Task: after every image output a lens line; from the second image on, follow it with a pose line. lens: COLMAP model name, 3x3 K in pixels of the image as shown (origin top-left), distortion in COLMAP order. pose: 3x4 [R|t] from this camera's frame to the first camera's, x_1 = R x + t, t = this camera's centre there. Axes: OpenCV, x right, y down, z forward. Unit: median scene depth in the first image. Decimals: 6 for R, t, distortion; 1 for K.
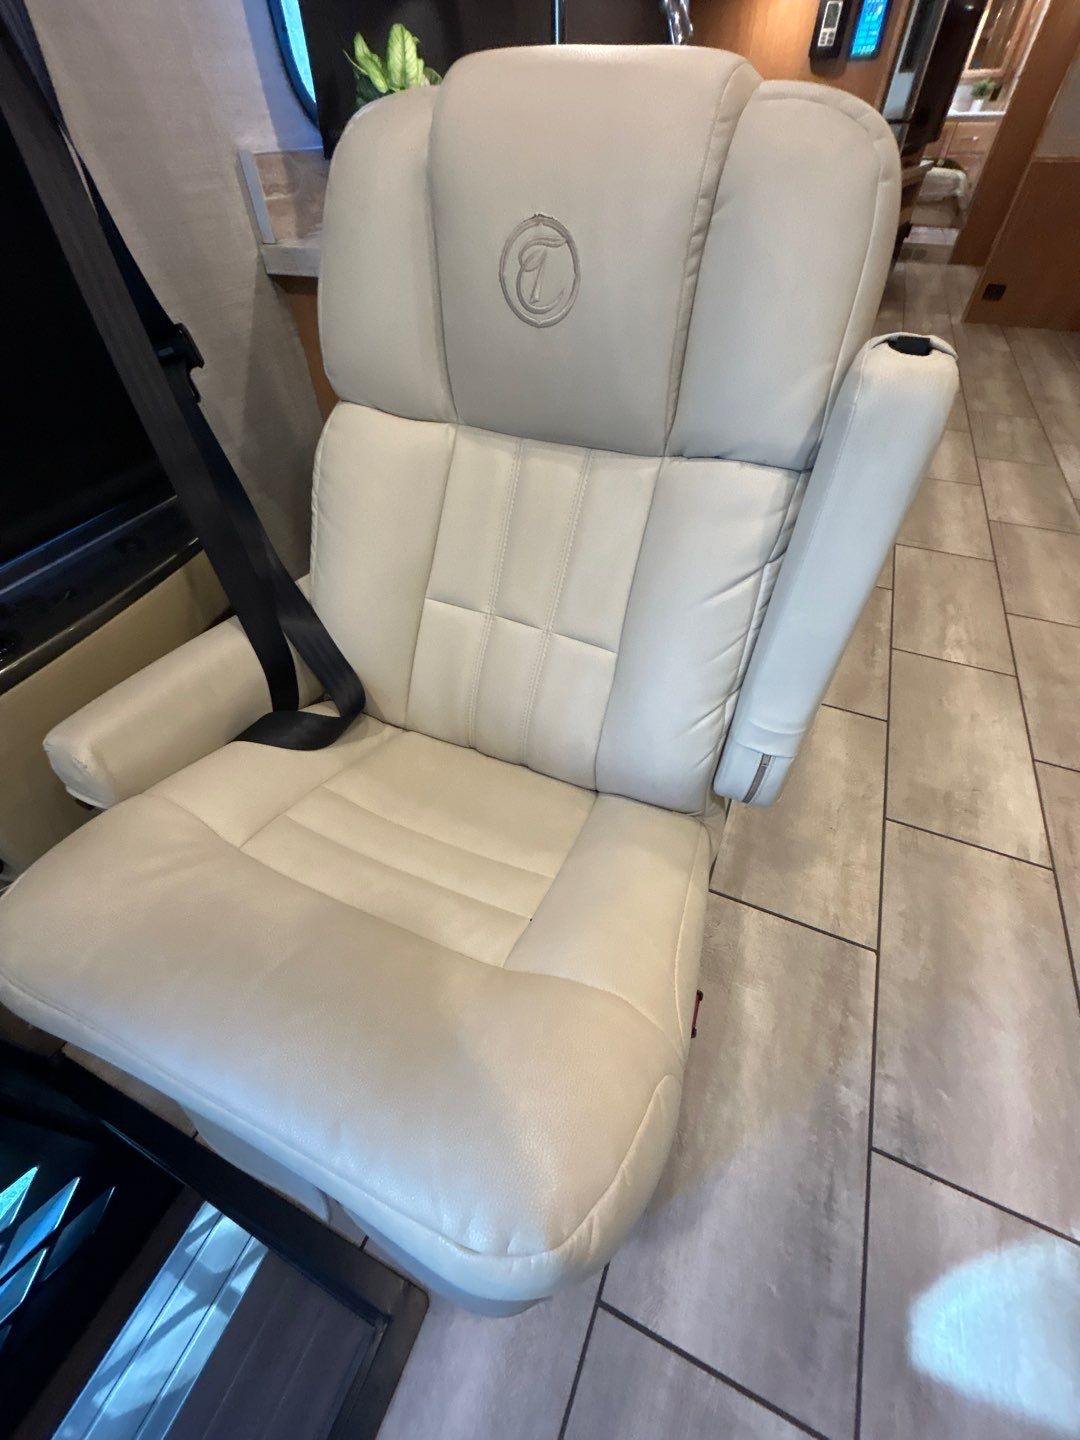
lens RADIAL K [[575.4, 0, 545.4], [0, 575.4, 720.2], [0, 0, 1]] dist [-0.001804, 0.000243]
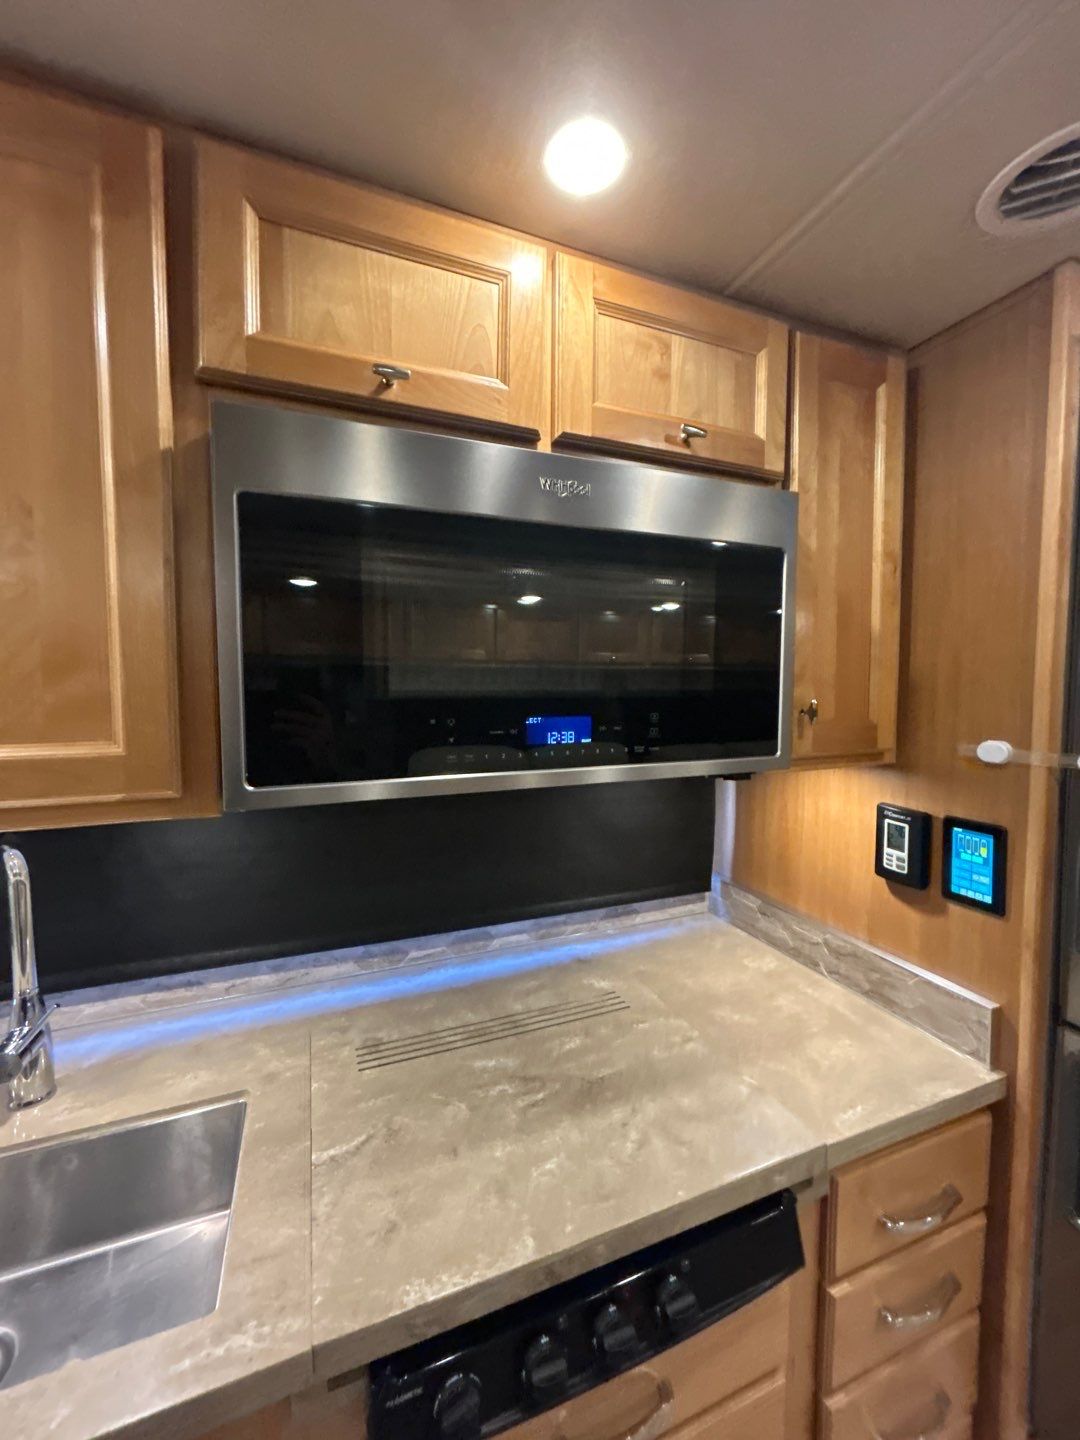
lens RADIAL K [[575.4, 0, 540.7], [0, 575.4, 716.7], [0, 0, 1]] dist [-0.001804, 0.000243]
pose [[0.718269, 0.043572, -0.694400, 0.632431], [-0.508738, 0.713723, -0.481440, -0.837434], [0.474632, 0.699071, 0.534812, 0.423112]]
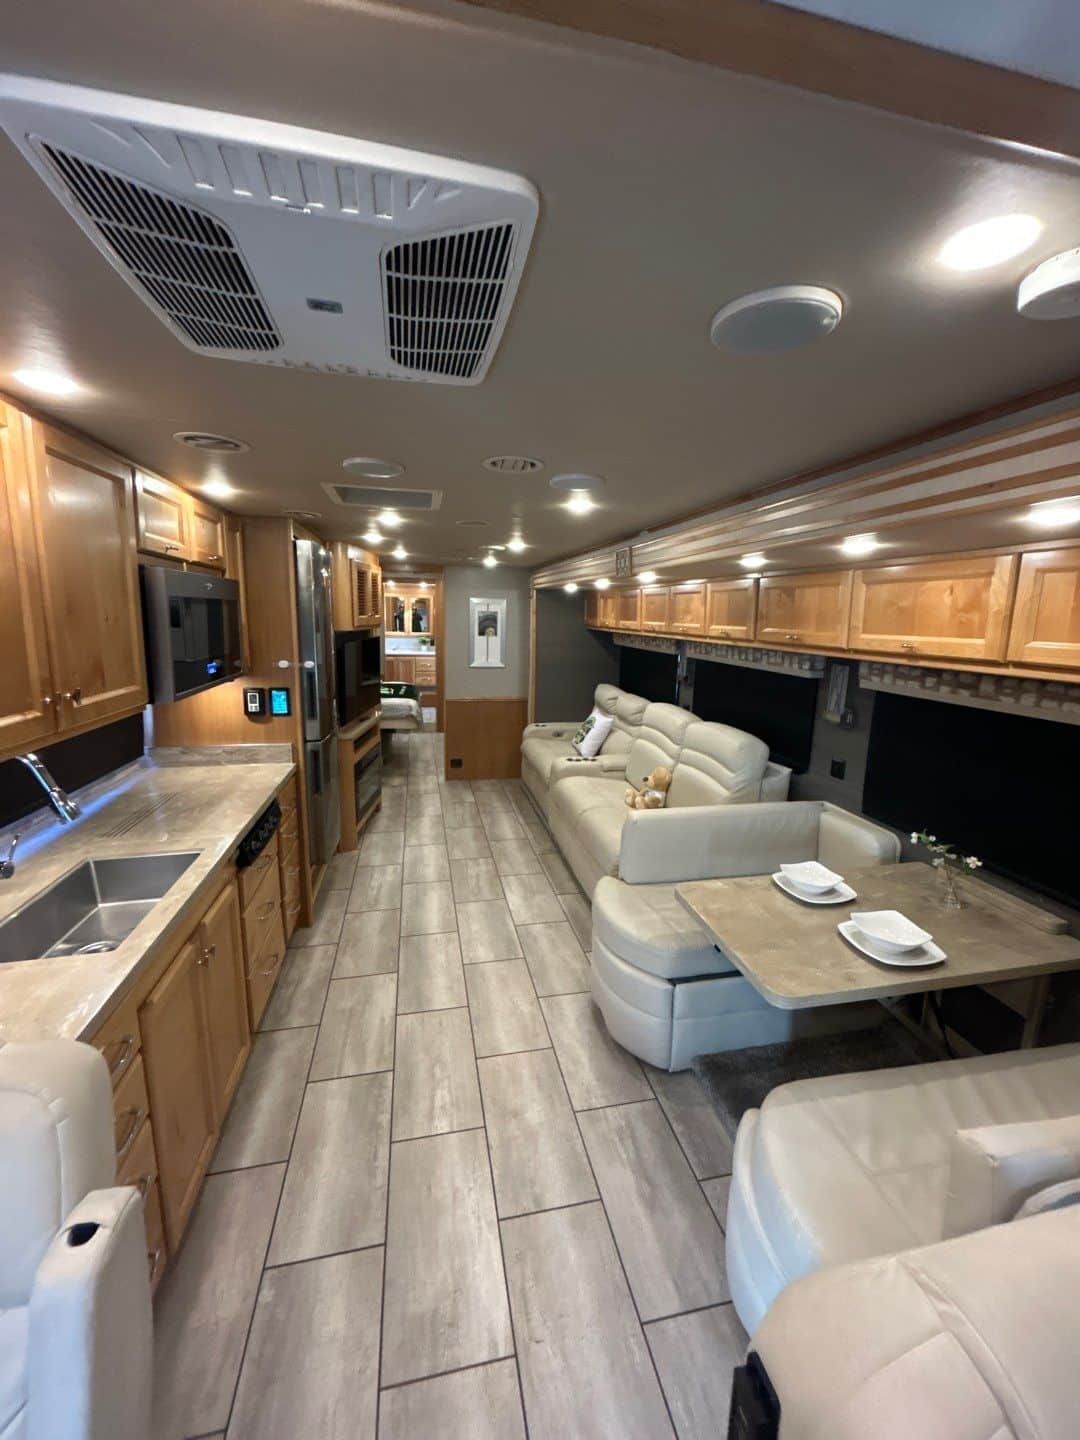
lens RADIAL K [[575.4, 0, 544.4], [0, 575.4, 715.7], [0, 0, 1]] dist [-0.001804, 0.000243]
pose [[0.809576, -0.080725, 0.581439, 0.218645], [0.407459, 0.790298, -0.457609, -0.131575], [-0.422569, 0.607382, 0.672698, -0.378696]]
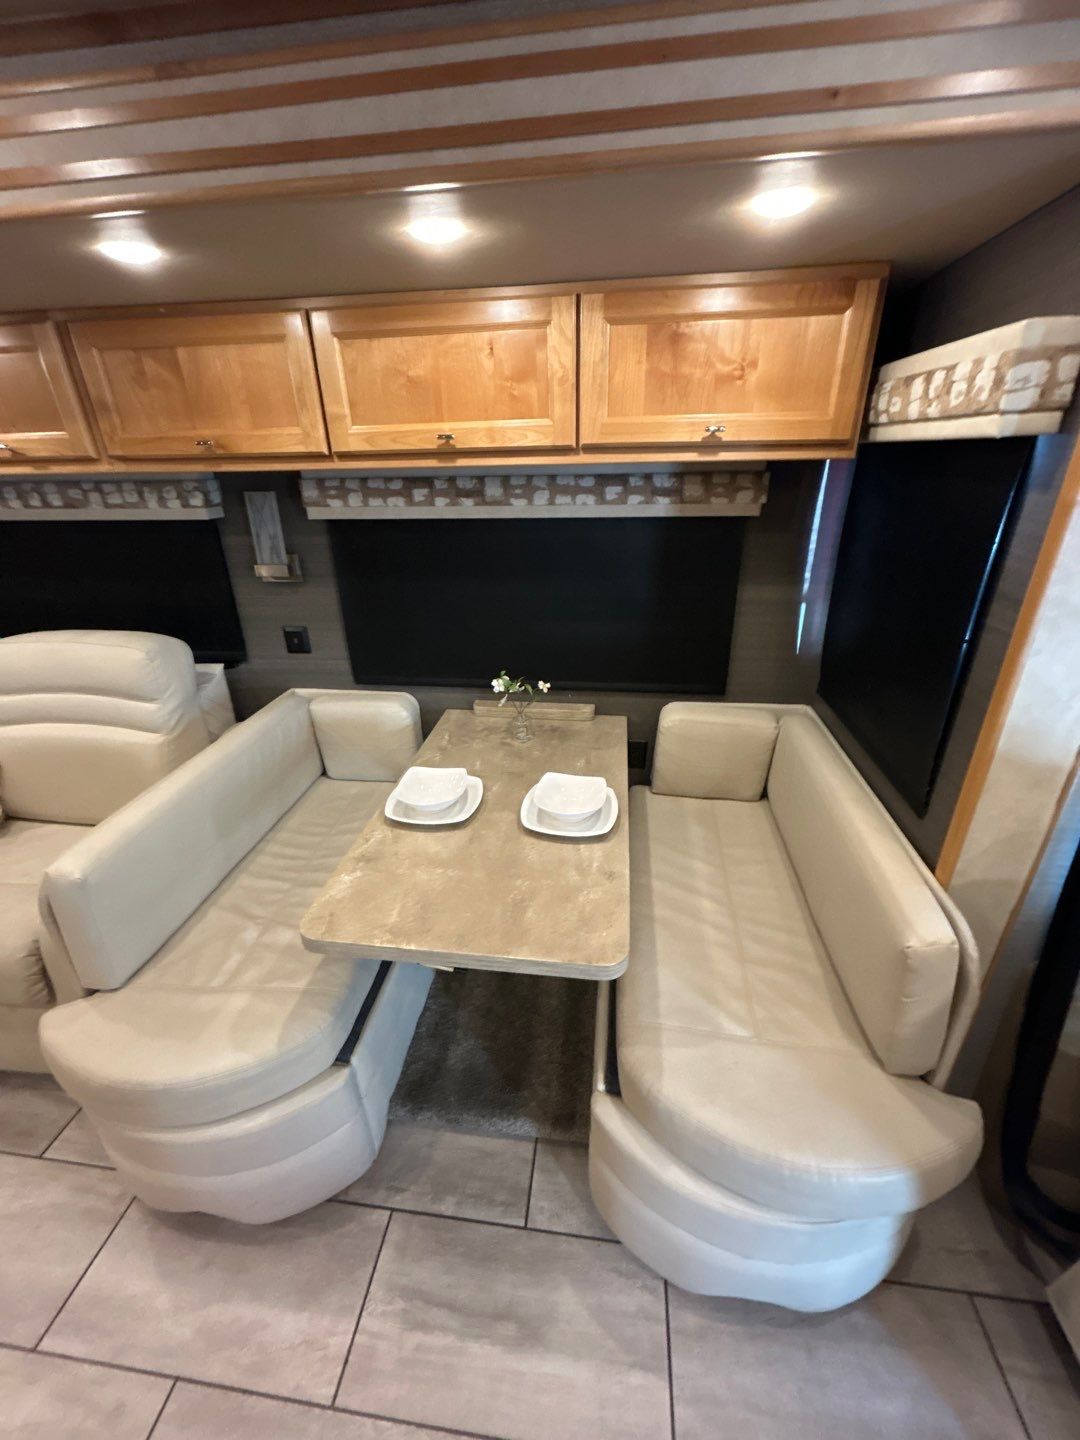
lens RADIAL K [[575.4, 0, 541.9], [0, 575.4, 715.6], [0, 0, 1]] dist [-0.001804, 0.000243]
pose [[-0.280530, -0.385476, 0.879040, 0.532748], [0.709173, 0.533911, 0.460450, -0.488258], [-0.646821, 0.752561, 0.123591, 0.048868]]
